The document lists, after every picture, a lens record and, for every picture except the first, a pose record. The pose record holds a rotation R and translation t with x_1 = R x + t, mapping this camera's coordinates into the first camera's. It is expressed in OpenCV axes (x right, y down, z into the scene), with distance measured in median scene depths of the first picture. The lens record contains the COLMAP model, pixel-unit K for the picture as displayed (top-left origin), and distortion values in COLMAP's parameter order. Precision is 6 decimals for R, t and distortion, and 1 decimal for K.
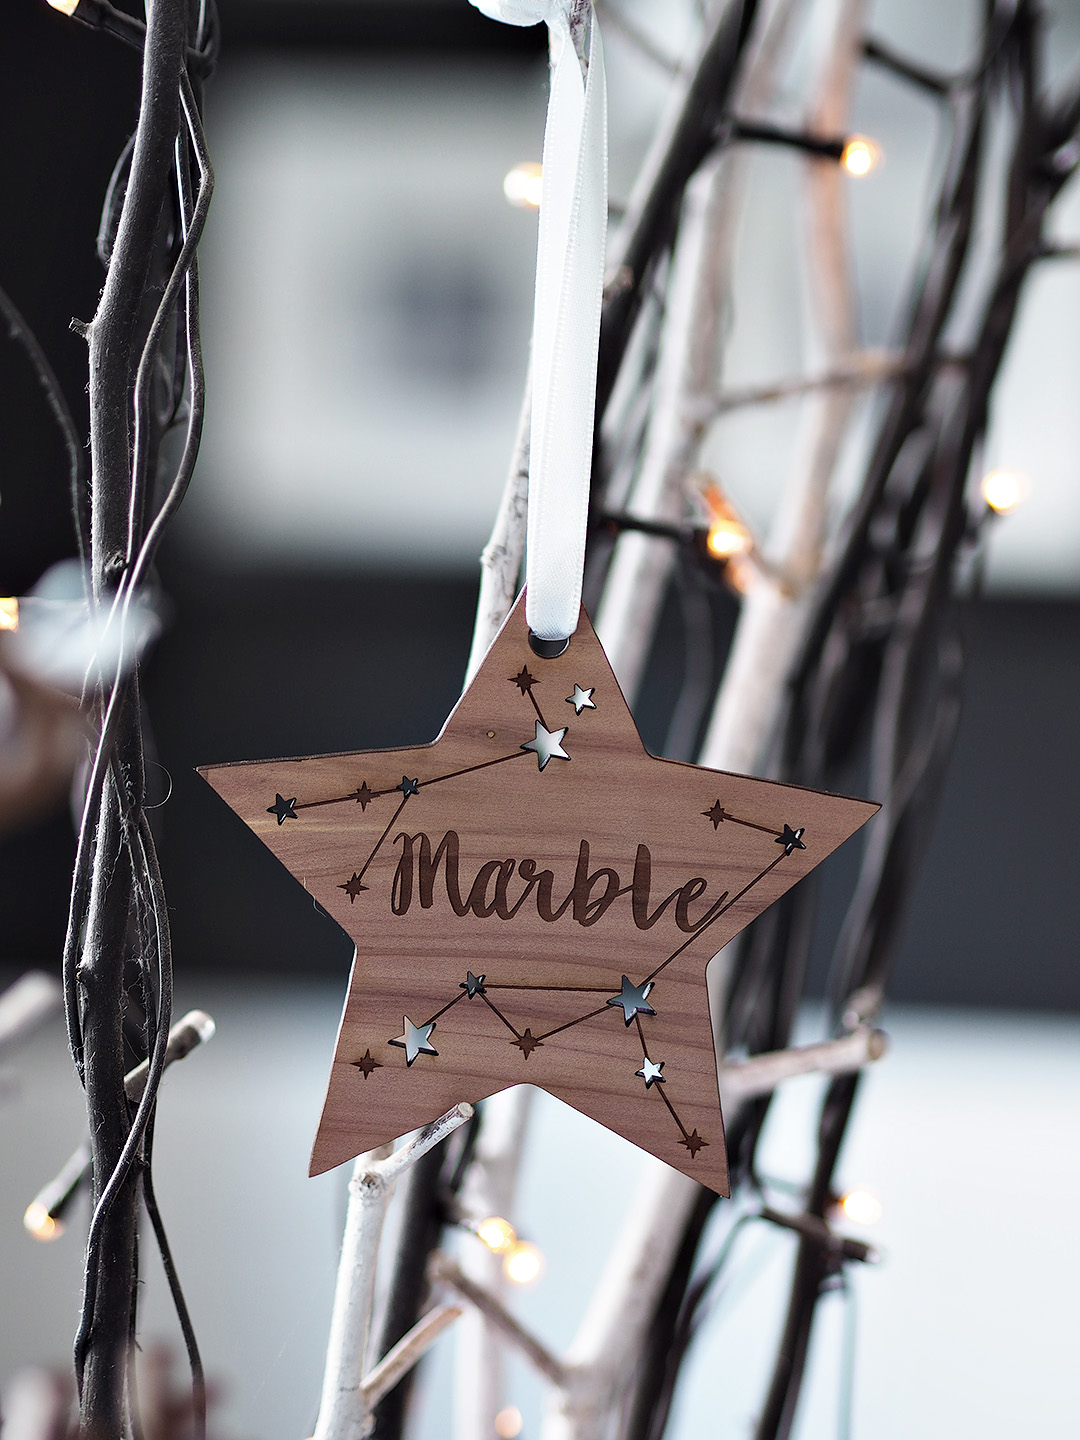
lens RADIAL K [[3802.6, 0, 542.2], [0, 3802.6, 720.8], [0, 0, 1]] dist [0.549812, 0.000000]
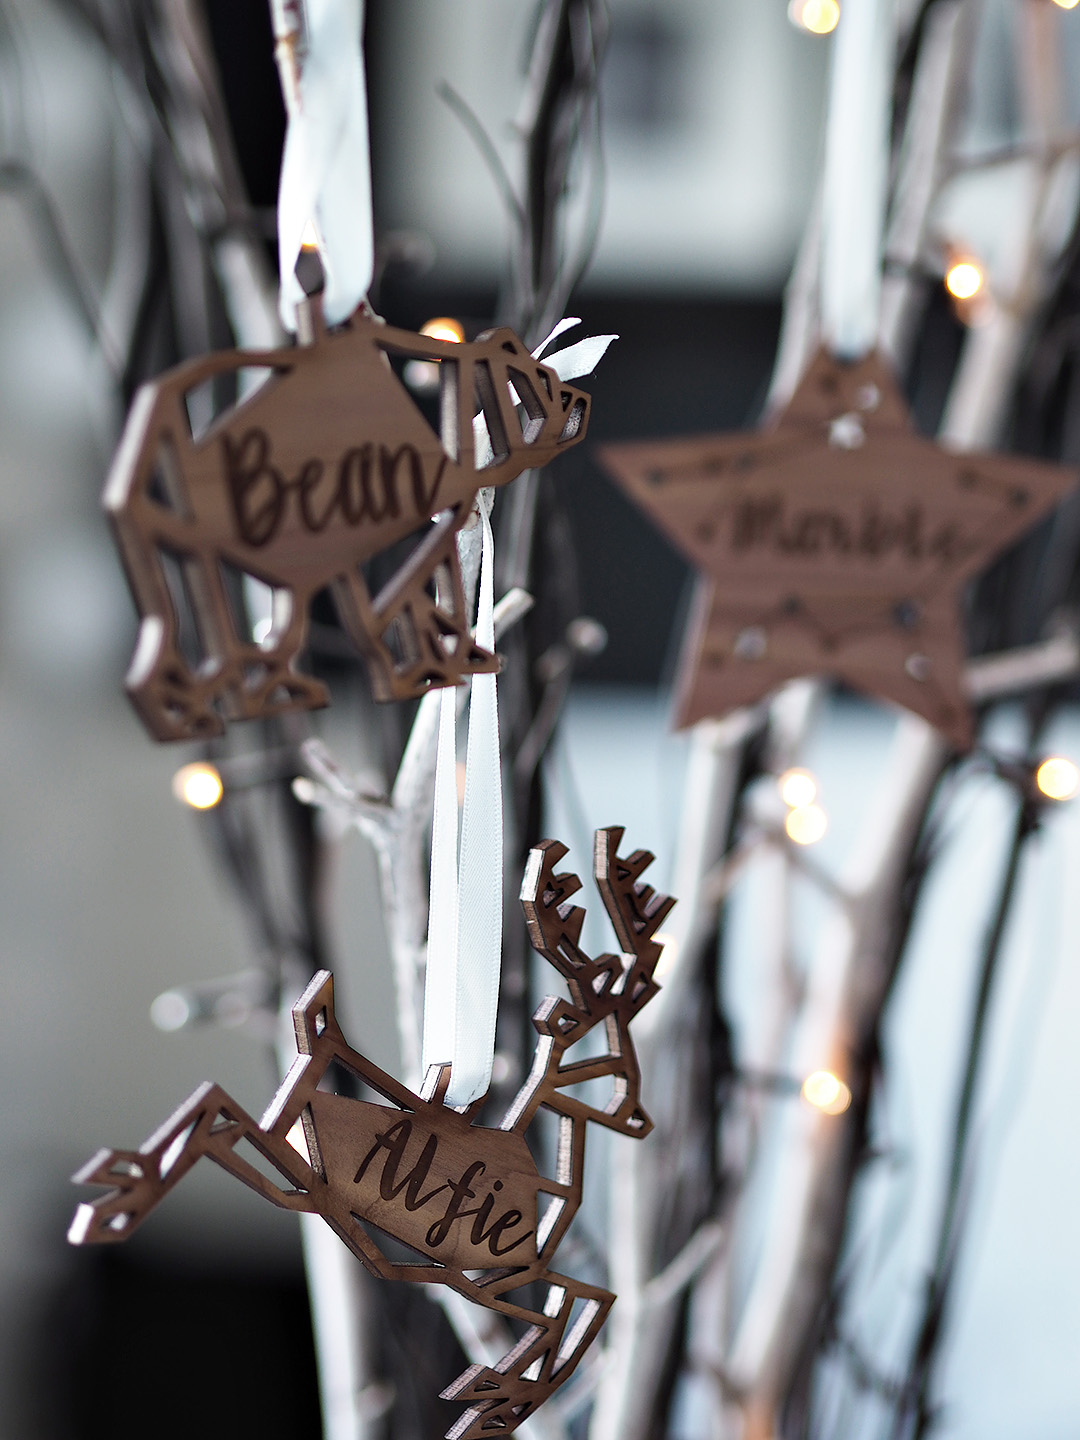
lens RADIAL K [[3802.6, 0, 597.7], [0, 3802.6, 723.6], [0, 0, 1]] dist [0.549812, 0.000000]
pose [[0.999517, -0.000353, -0.031068, -0.042656], [0.002807, 0.996872, 0.078989, 0.001933], [0.030943, -0.079038, 0.996391, -0.384327]]
